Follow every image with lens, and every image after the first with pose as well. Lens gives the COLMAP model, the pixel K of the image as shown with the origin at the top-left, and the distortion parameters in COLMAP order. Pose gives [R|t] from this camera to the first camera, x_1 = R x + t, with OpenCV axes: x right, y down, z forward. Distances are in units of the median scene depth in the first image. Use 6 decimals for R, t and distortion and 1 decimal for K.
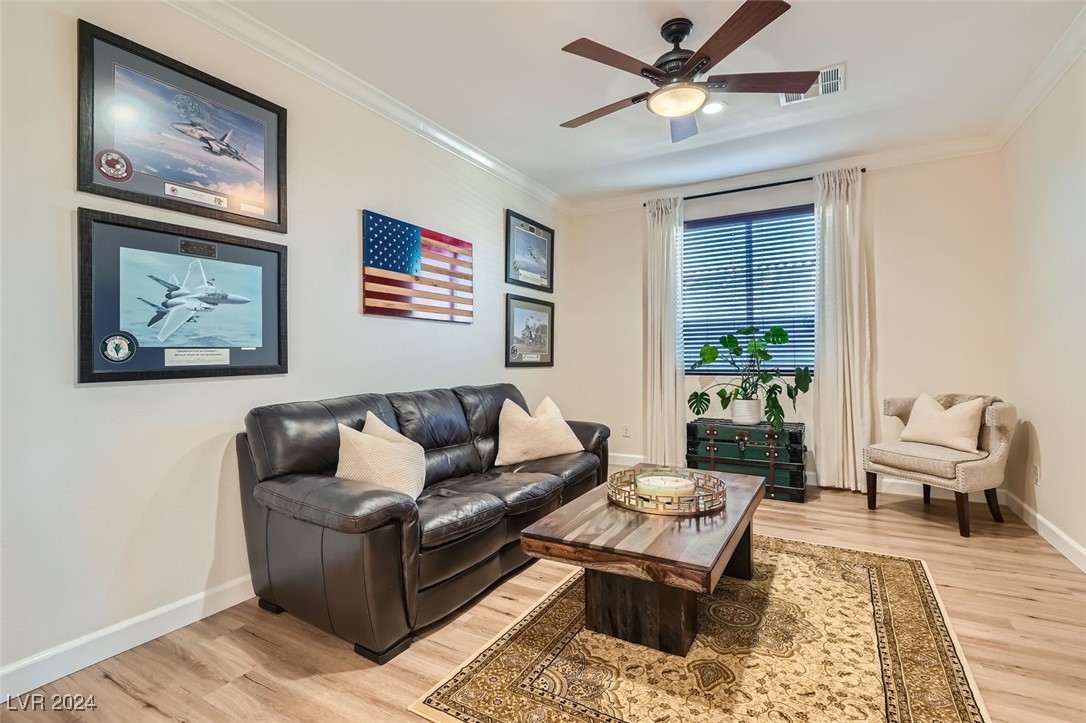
lens RADIAL K [[506.8, 0, 544.3], [0, 506.8, 352.8], [0, 0, 1]] dist [0.026772, -0.021059]
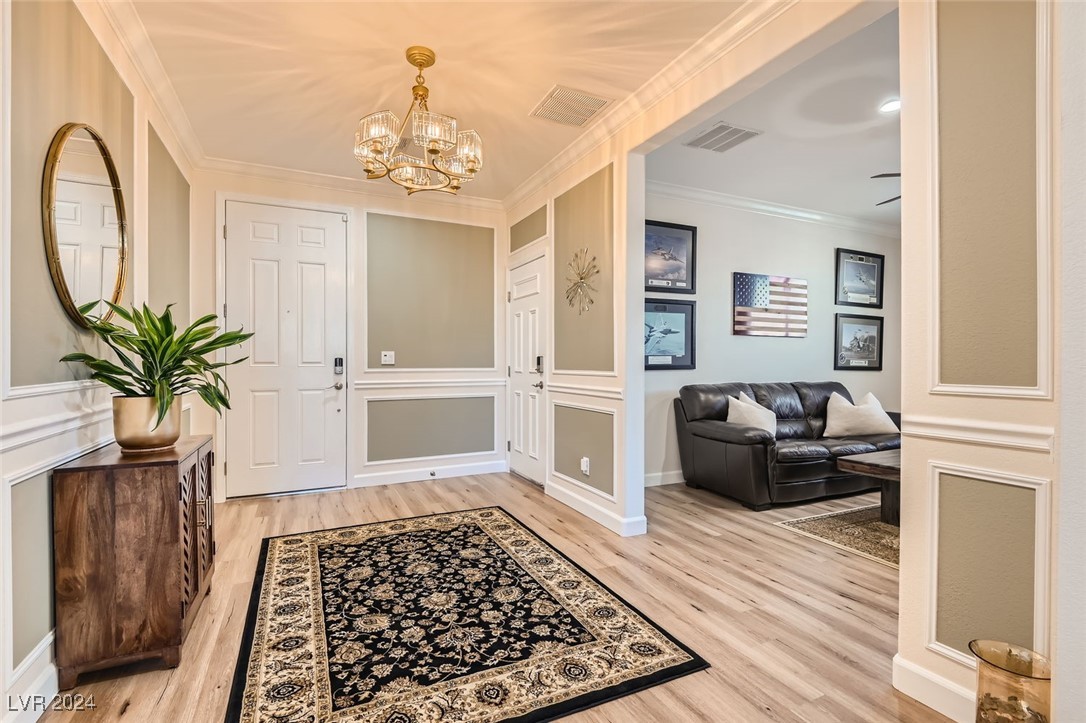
lens RADIAL K [[499.4, 0, 540.8], [0, 499.4, 361.9], [0, 0, 1]] dist [0.019930, -0.019826]
pose [[0.813608, 0.010852, -0.581312, 0.097756], [-0.005535, 0.999925, 0.010920, -0.002959], [0.581387, -0.005667, 0.813607, -0.805702]]
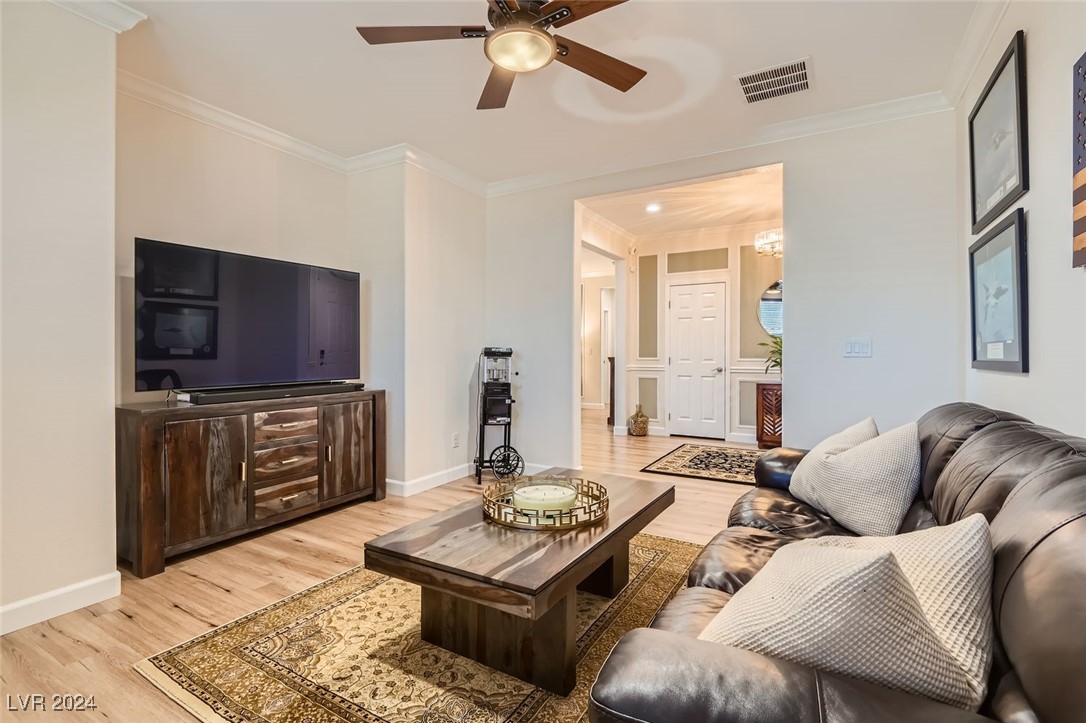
lens RADIAL K [[499.4, 0, 540.8], [0, 499.4, 361.9], [0, 0, 1]] dist [0.019930, -0.019826]
pose [[-0.999875, 0.009516, 0.012635, 0.214637], [0.009603, 0.999930, 0.006896, 0.014548], [-0.012569, 0.007016, -0.999896, 1.741899]]
